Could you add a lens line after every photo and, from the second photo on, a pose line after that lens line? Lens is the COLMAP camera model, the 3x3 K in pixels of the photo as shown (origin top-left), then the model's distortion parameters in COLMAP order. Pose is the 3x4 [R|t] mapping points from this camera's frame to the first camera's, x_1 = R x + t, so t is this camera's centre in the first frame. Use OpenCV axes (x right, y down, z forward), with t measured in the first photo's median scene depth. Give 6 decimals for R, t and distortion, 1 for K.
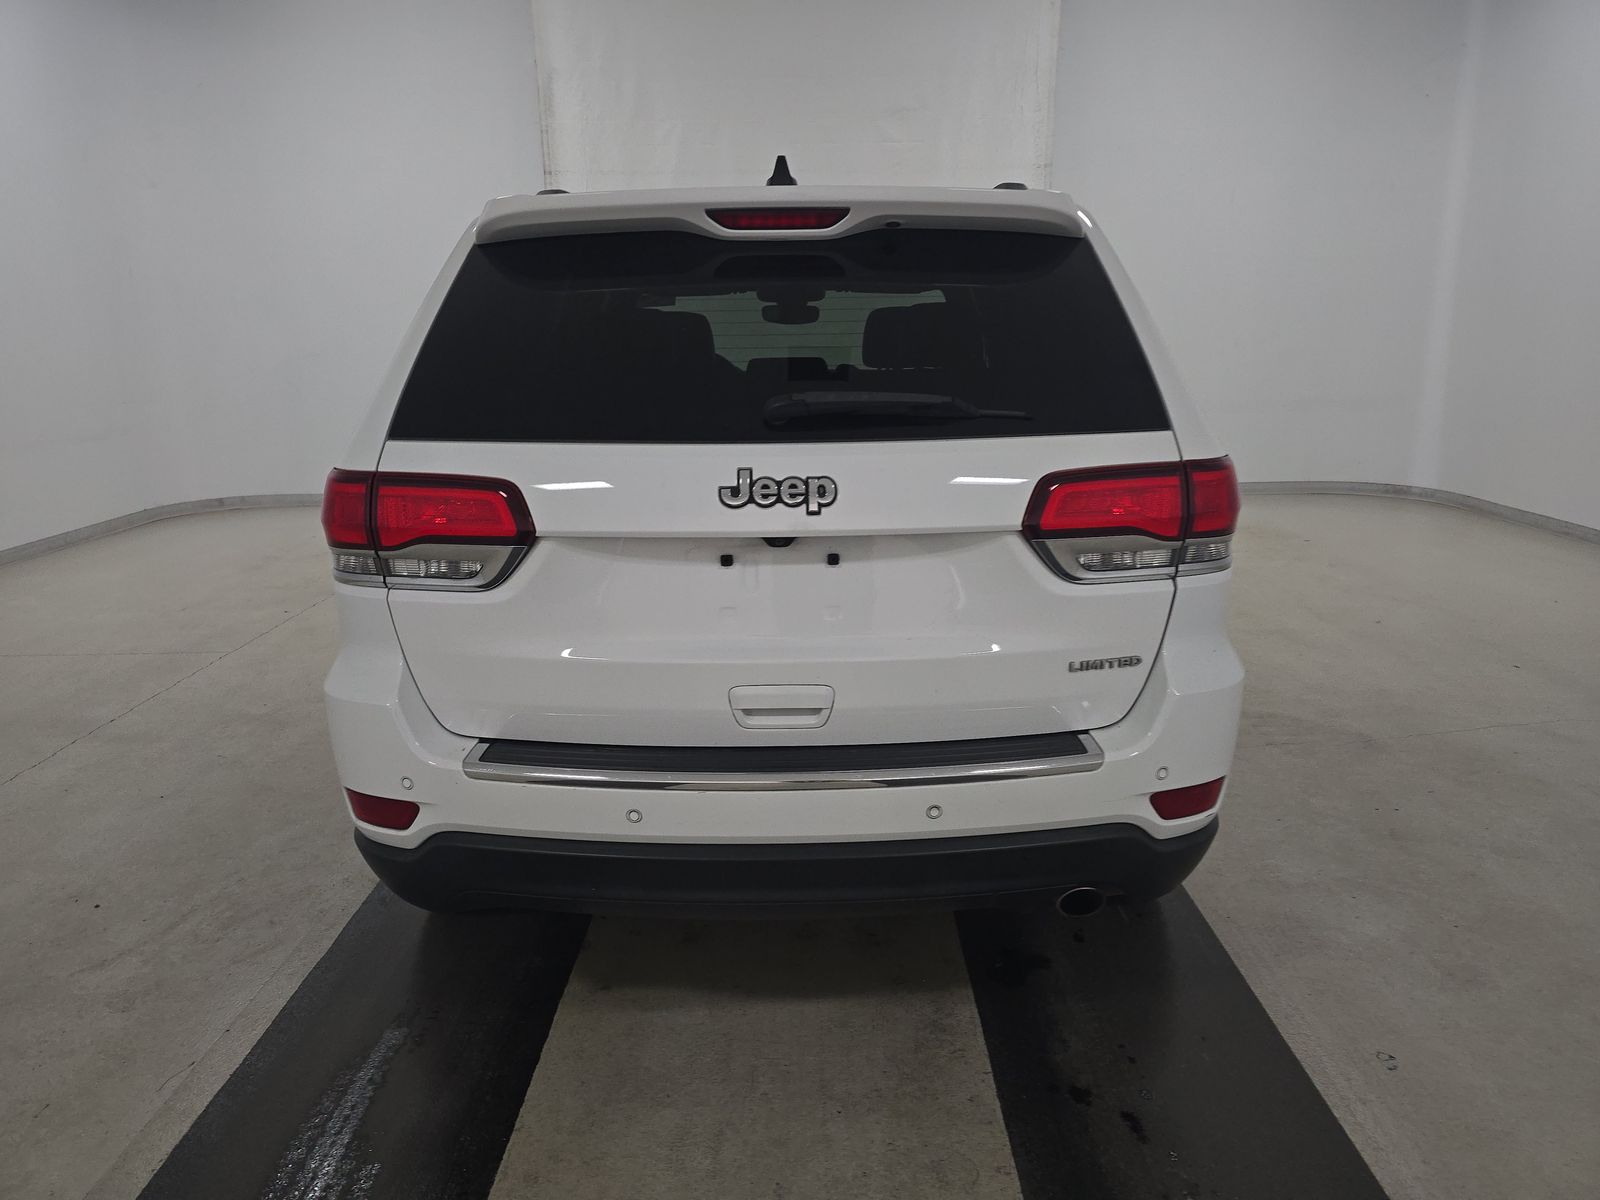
lens RADIAL K [[1070.2, 0, 800.0], [0, 1070.2, 600.0], [0, 0, 1]] dist [-0.001372, 0.001959]
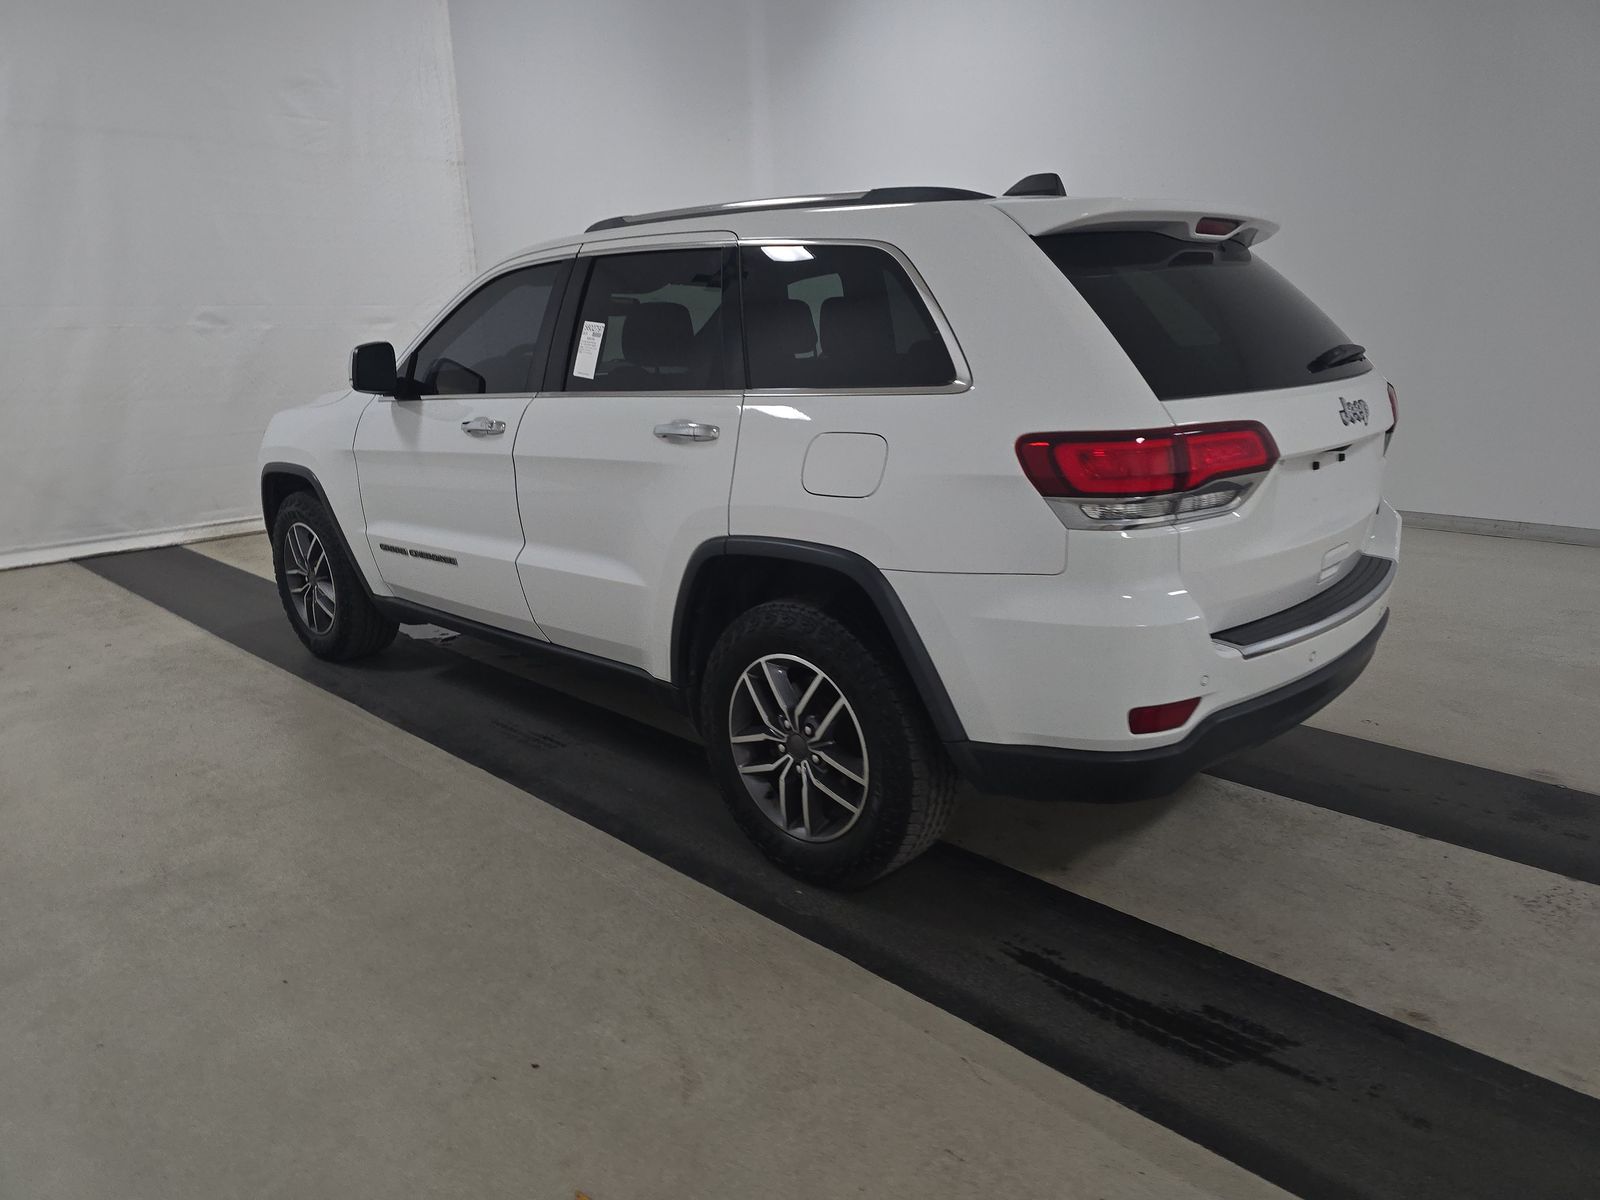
lens RADIAL K [[1067.9, 0, 800.0], [0, 1067.9, 600.0], [0, 0, 1]] dist [0.007723, 0.002441]
pose [[0.685657, -0.180595, 0.705167, -1.300373], [0.182169, 0.980481, 0.073974, -0.079452], [-0.704762, 0.077739, 0.705172, 0.388740]]
